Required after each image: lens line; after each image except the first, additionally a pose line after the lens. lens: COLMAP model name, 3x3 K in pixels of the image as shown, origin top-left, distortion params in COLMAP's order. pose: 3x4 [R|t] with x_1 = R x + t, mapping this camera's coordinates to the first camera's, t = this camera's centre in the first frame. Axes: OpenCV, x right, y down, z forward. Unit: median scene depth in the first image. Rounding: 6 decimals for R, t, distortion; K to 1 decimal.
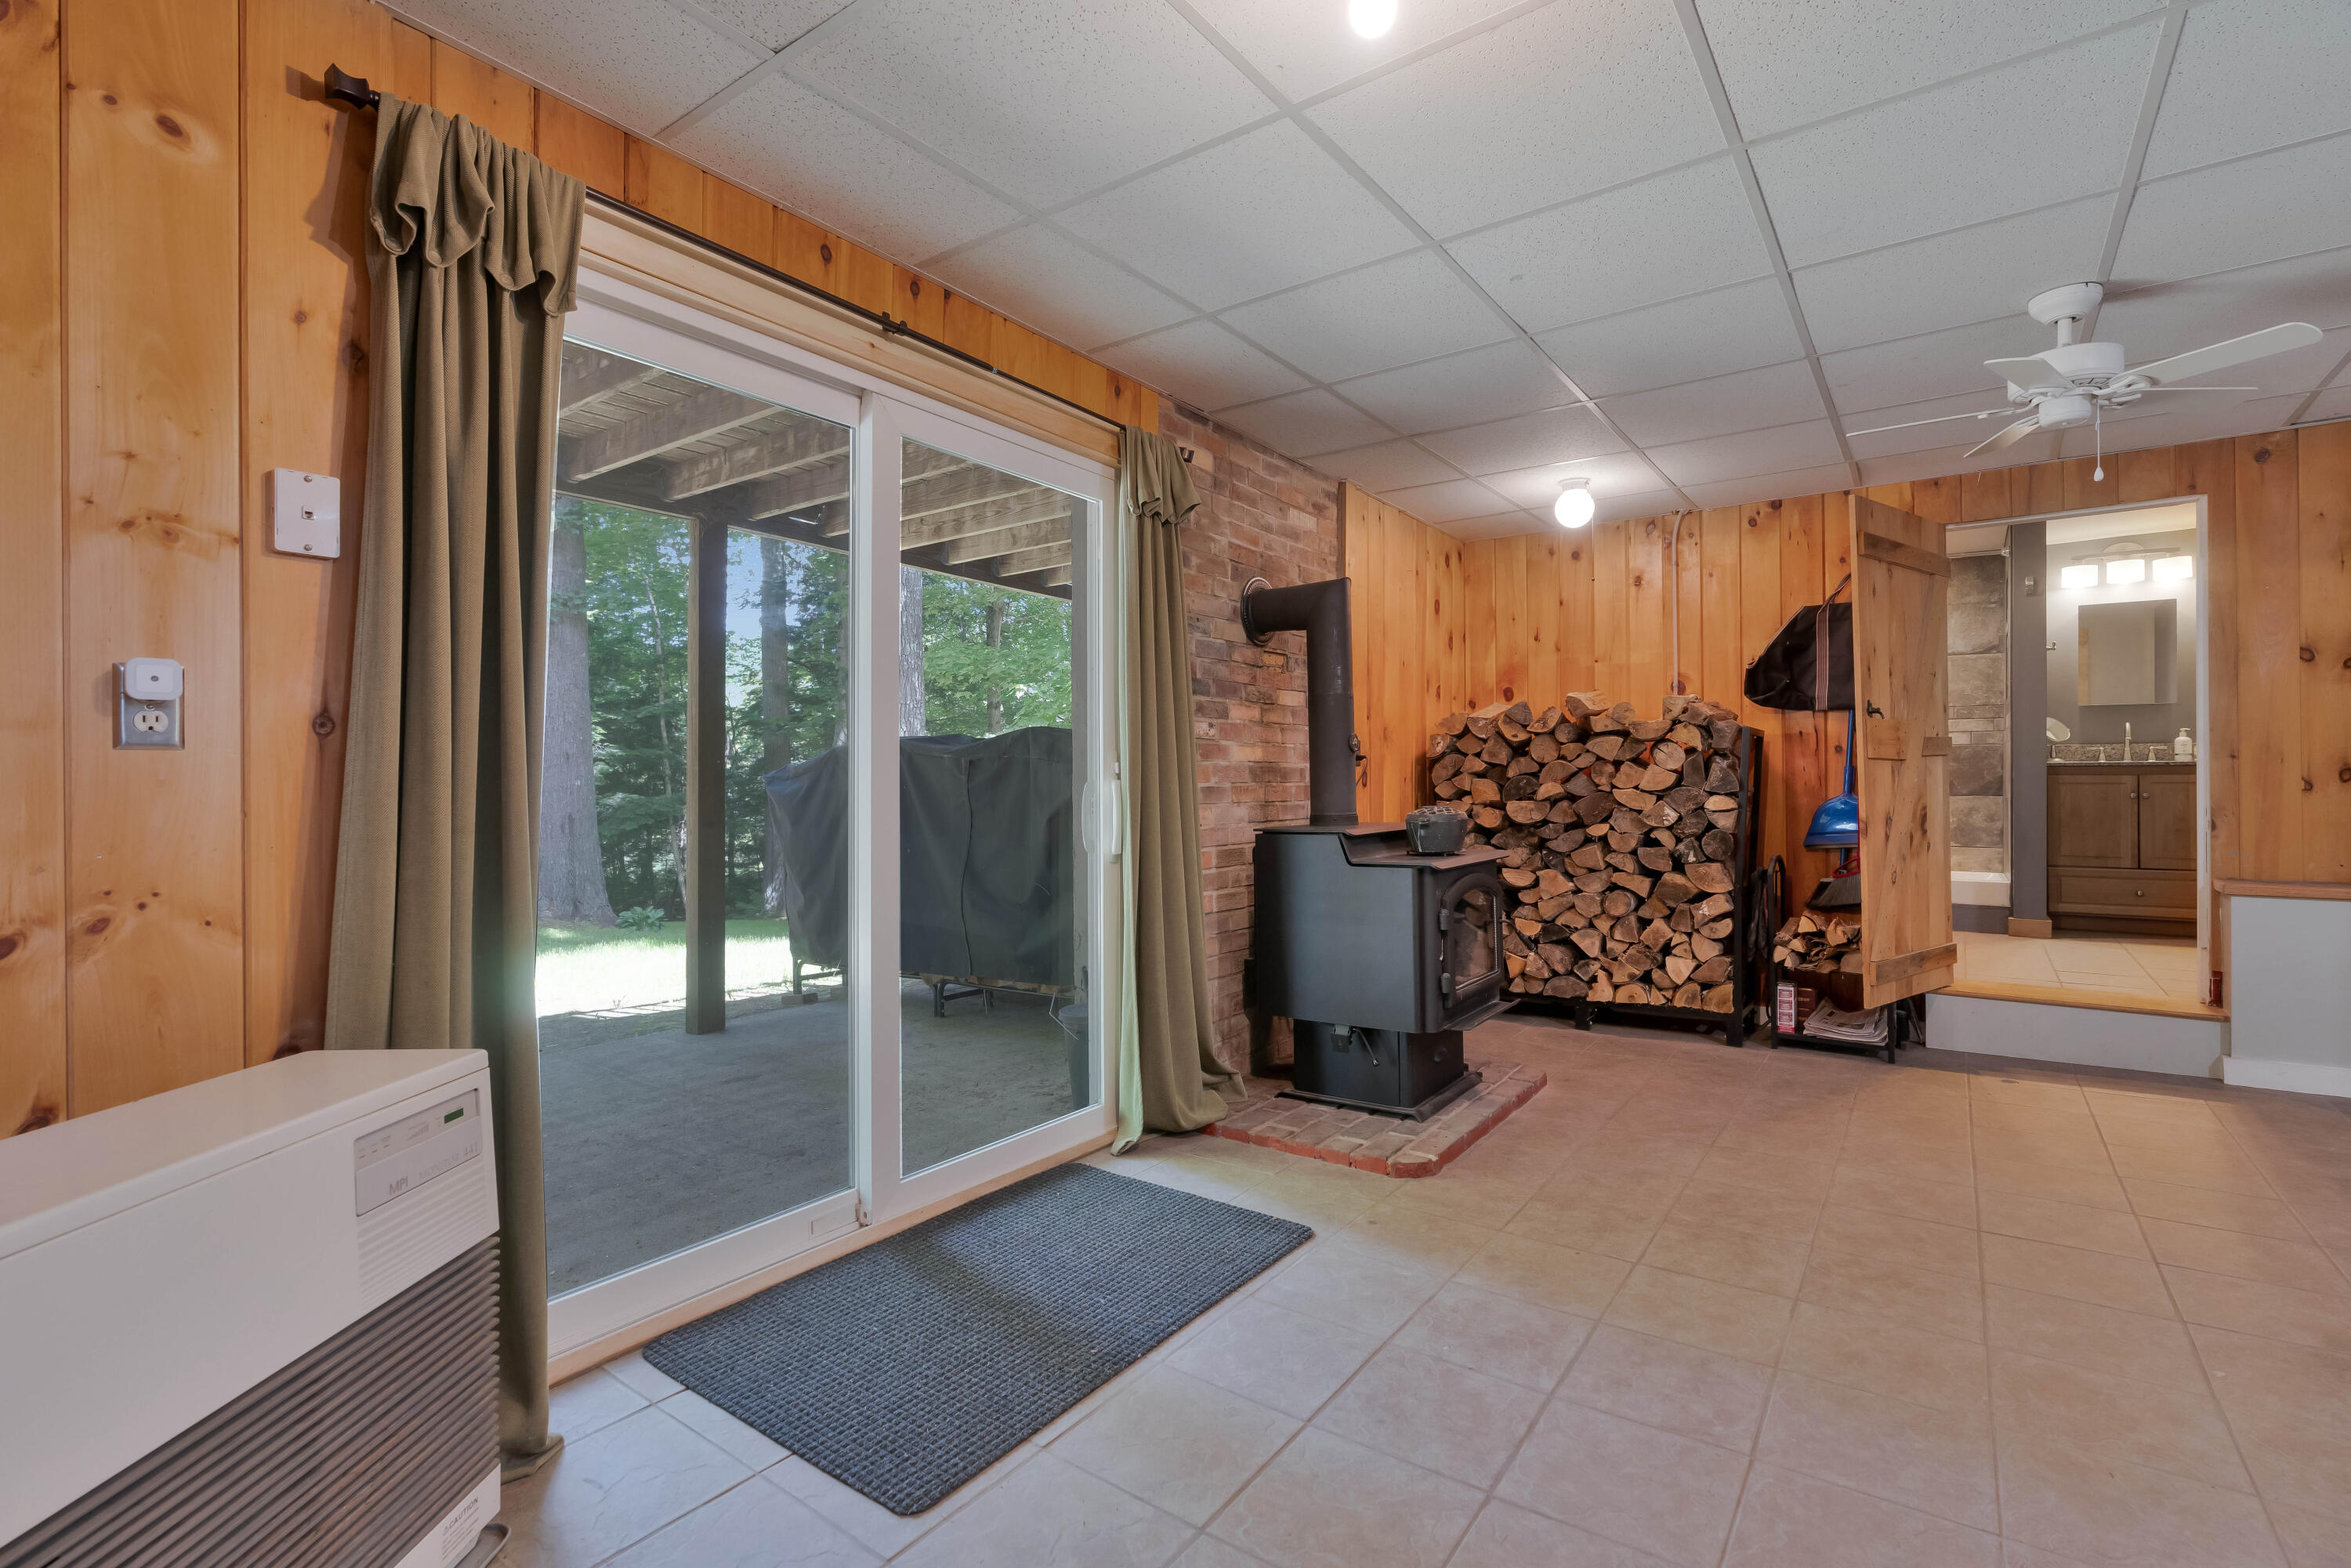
lens RADIAL K [[1067.9, 0, 1183.7], [0, 1067.9, 780.0], [0, 0, 1]] dist [-0.002877, 0.000122]
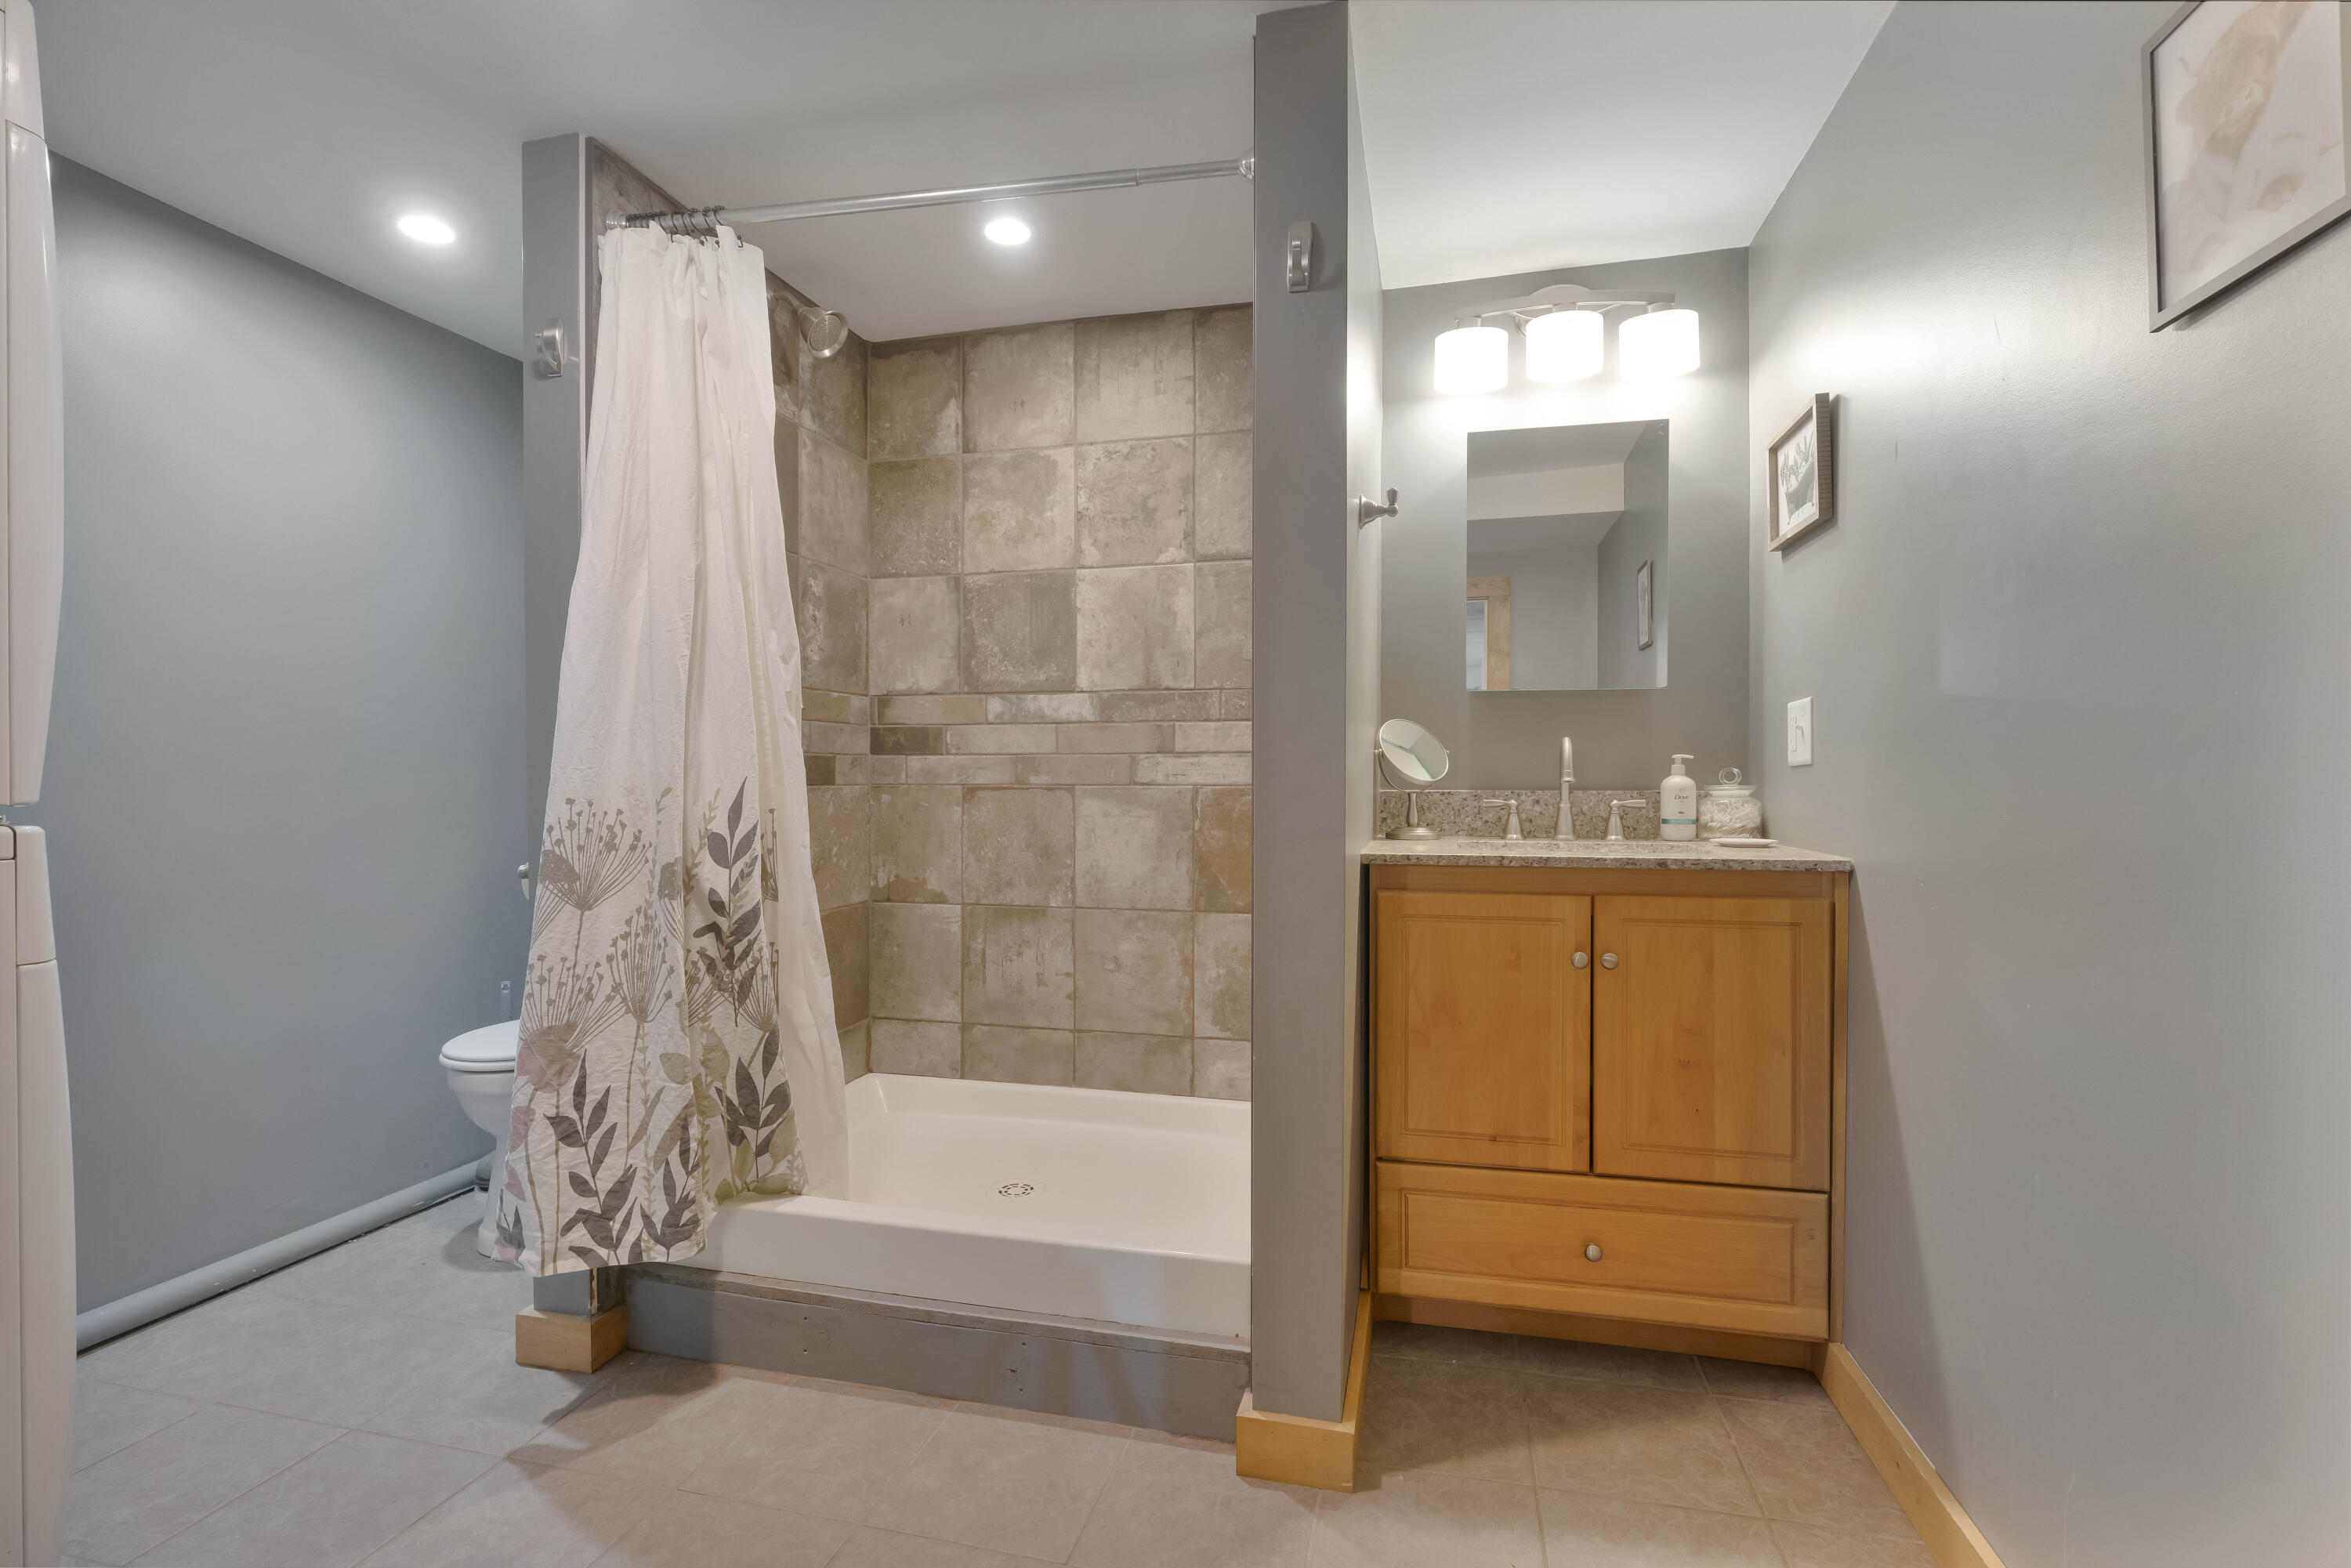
lens RADIAL K [[1083.6, 0, 1201.2], [0, 1083.6, 776.7], [0, 0, 1]] dist [-0.001423, 0.000055]
pose [[0.921681, 0.003837, 0.387929, 0.851117], [-0.004360, 0.999990, 0.000468, -0.054342], [-0.387924, -0.002123, 0.921689, 0.959648]]
